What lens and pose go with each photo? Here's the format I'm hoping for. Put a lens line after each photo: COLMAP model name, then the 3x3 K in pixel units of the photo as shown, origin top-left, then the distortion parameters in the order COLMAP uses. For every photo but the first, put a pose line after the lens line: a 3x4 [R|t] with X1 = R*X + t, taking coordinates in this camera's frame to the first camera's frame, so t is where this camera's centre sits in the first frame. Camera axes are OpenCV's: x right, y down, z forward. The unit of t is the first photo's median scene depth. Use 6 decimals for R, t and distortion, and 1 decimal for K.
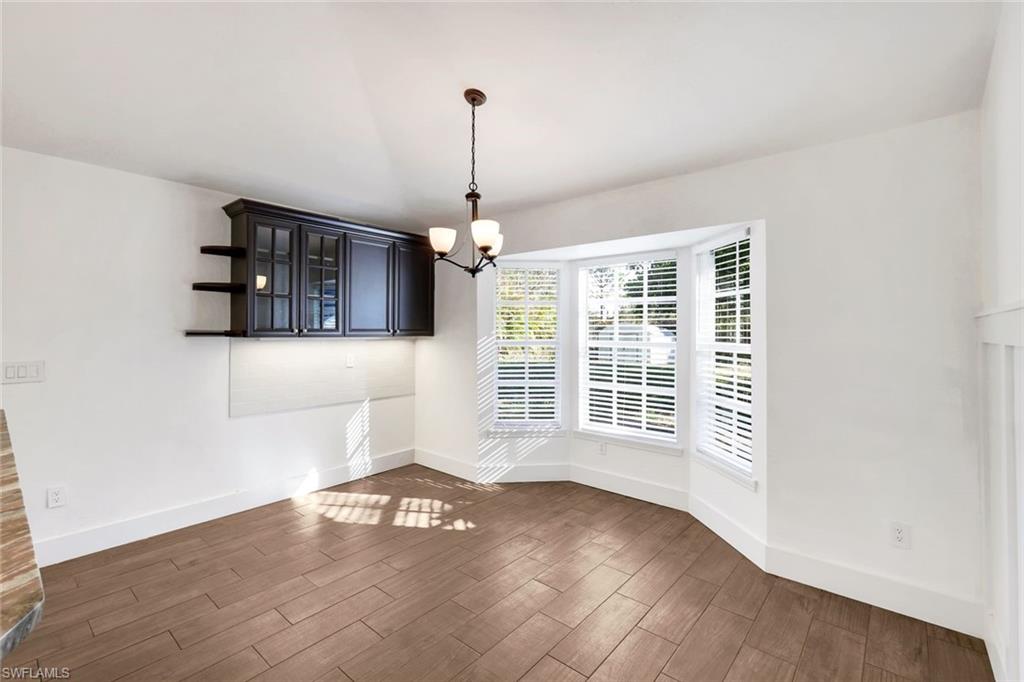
lens RADIAL K [[450.6, 0, 512.4], [0, 450.6, 327.1], [0, 0, 1]] dist [0.000383, 0.000110]
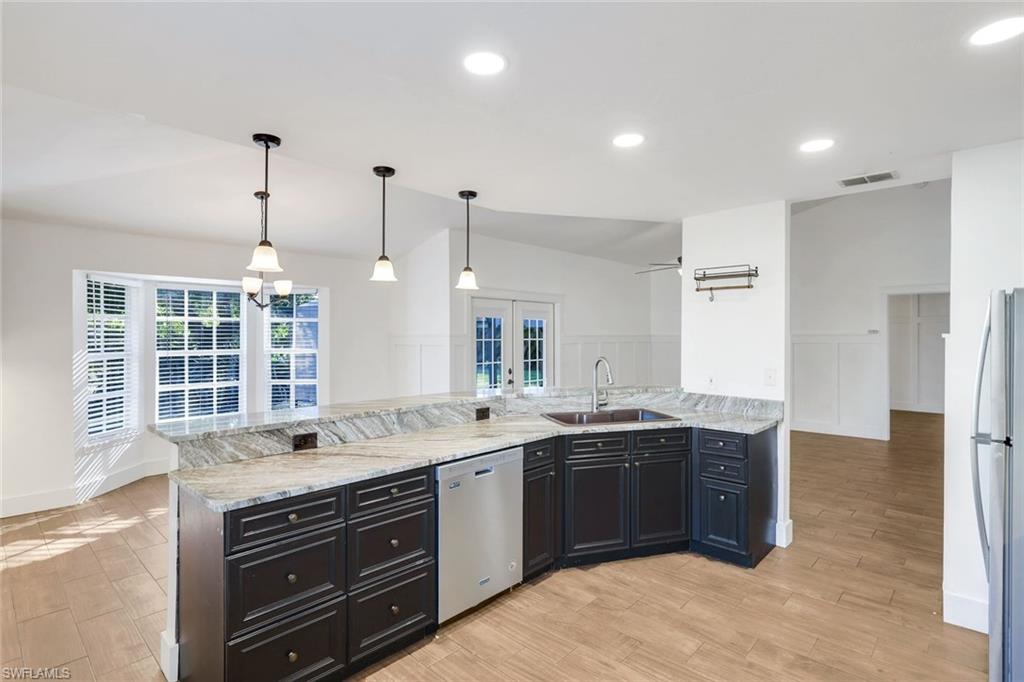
lens RADIAL K [[511.3, 0, 512.0], [0, 511.3, 341.0], [0, 0, 1]] dist [0.012434, 0.000443]
pose [[0.052783, -0.013202, 0.998519, -1.200988], [-0.006460, 0.999887, 0.013562, -0.023005], [-0.998585, -0.007166, 0.052691, 0.022695]]
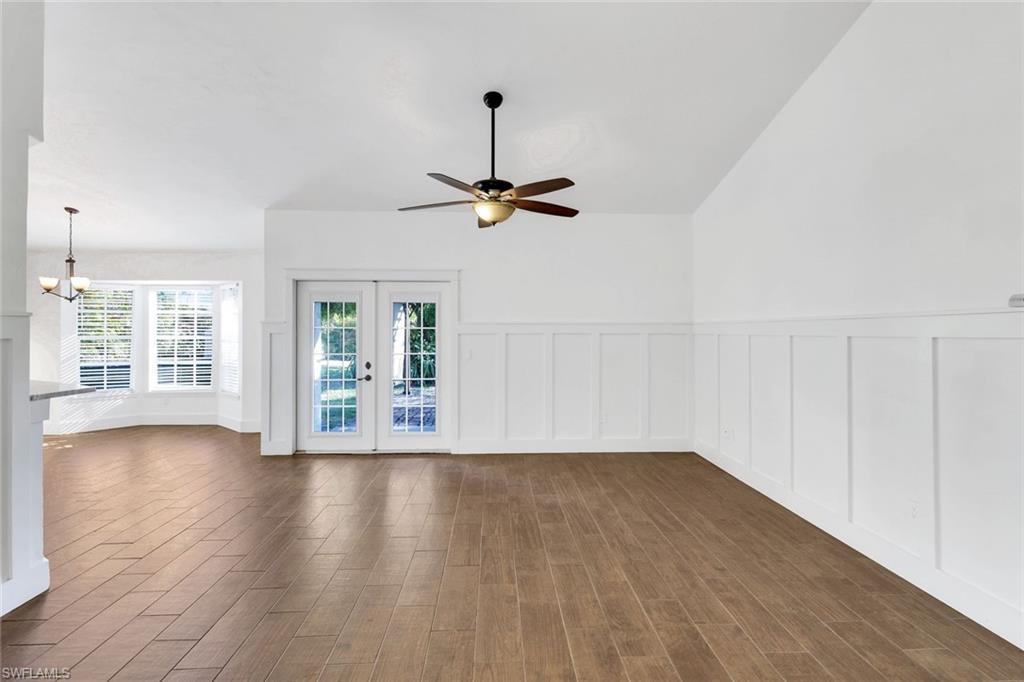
lens RADIAL K [[476.8, 0, 512.5], [0, 476.8, 325.8], [0, 0, 1]] dist [0.001911, 0.000449]
pose [[0.739664, 0.002364, 0.672973, -0.041665], [-0.003032, 0.999995, -0.000180, -0.009427], [-0.672970, -0.001907, 0.739667, -1.210140]]
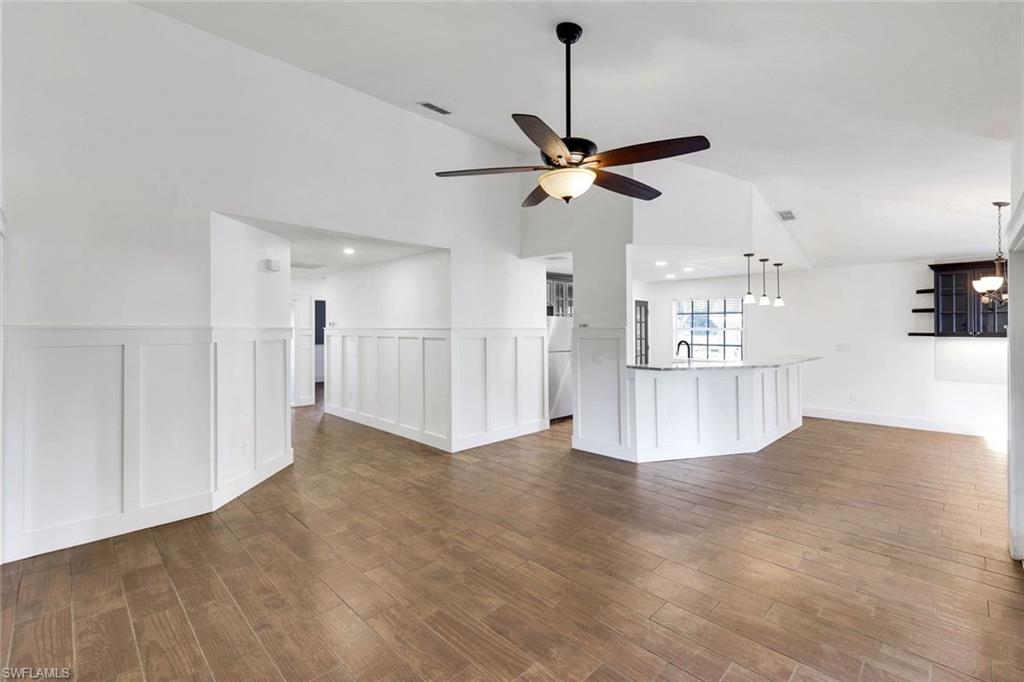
lens RADIAL K [[450.6, 0, 512.4], [0, 450.6, 327.1], [0, 0, 1]] dist [0.000383, 0.000110]
pose [[-0.084903, -0.002934, -0.996385, 1.229244], [0.009745, 0.999945, -0.003775, -0.023076], [0.996342, -0.010030, -0.084870, -0.516359]]
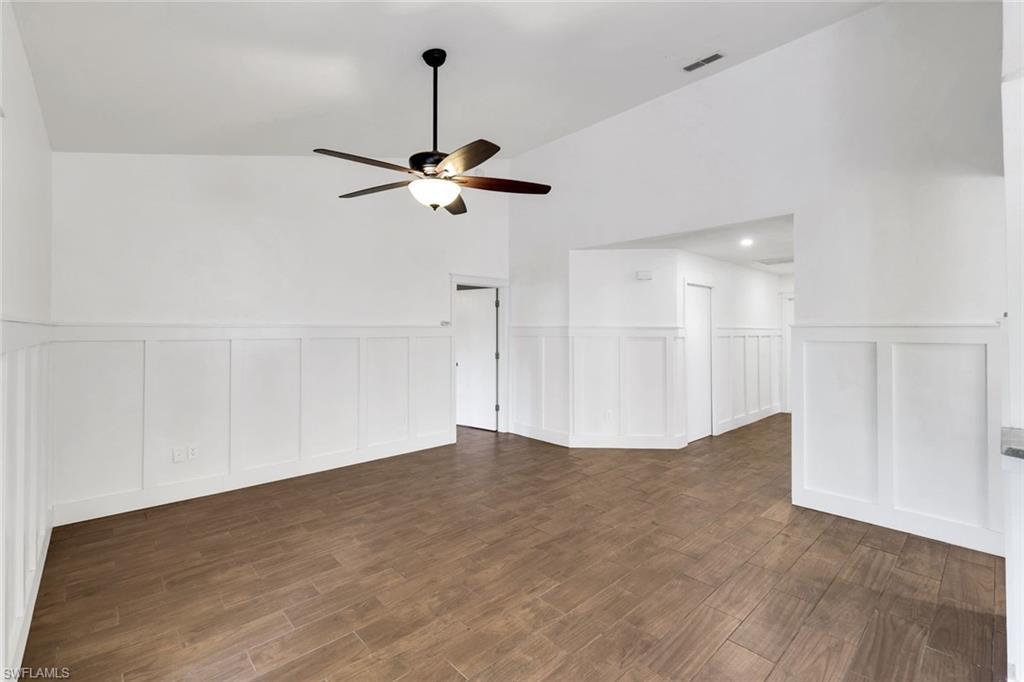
lens RADIAL K [[450.6, 0, 512.4], [0, 450.6, 327.1], [0, 0, 1]] dist [0.000383, 0.000110]
pose [[-0.991879, -0.003279, 0.127140, 0.345812], [-0.005211, 0.999876, -0.014868, -0.006659], [-0.127076, -0.015410, -0.991773, 0.219776]]
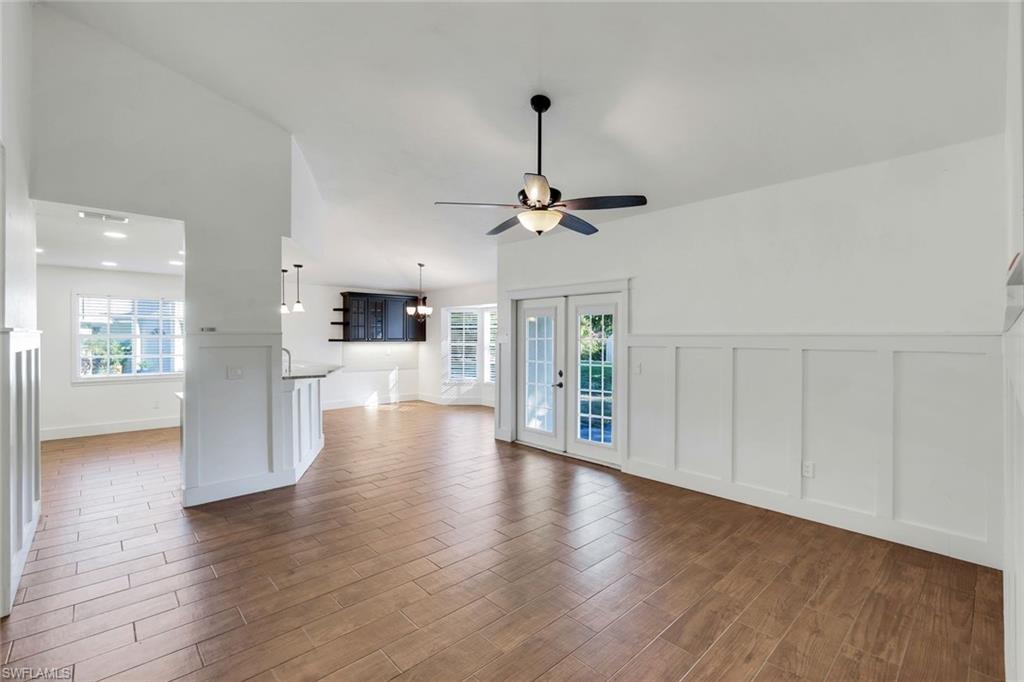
lens RADIAL K [[445.4, 0, 514.4], [0, 445.4, 339.6], [0, 0, 1]] dist [0.002943, 0.000132]
pose [[0.992992, 0.000686, -0.118177, 0.614994], [0.000901, 0.999910, 0.013369, -0.021054], [0.118176, -0.013382, 0.992903, -1.331754]]
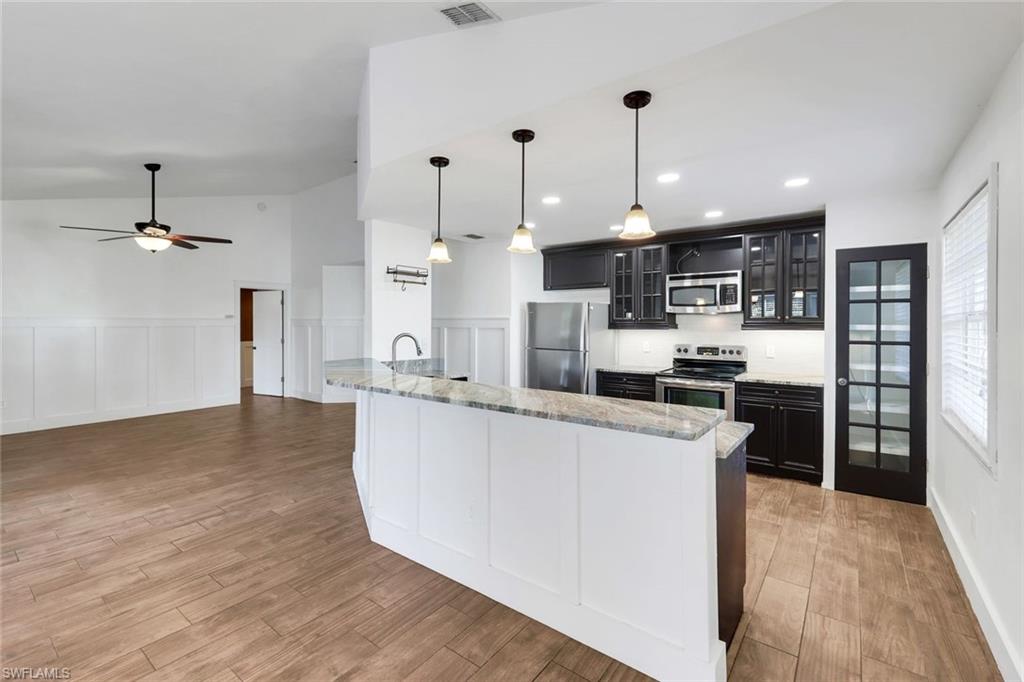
lens RADIAL K [[450.6, 0, 512.4], [0, 450.6, 327.1], [0, 0, 1]] dist [0.000383, 0.000110]
pose [[-0.998746, -0.004511, -0.049857, -0.416781], [-0.004380, 0.999987, -0.002735, 0.007557], [0.049869, -0.002514, -0.998753, 0.876310]]
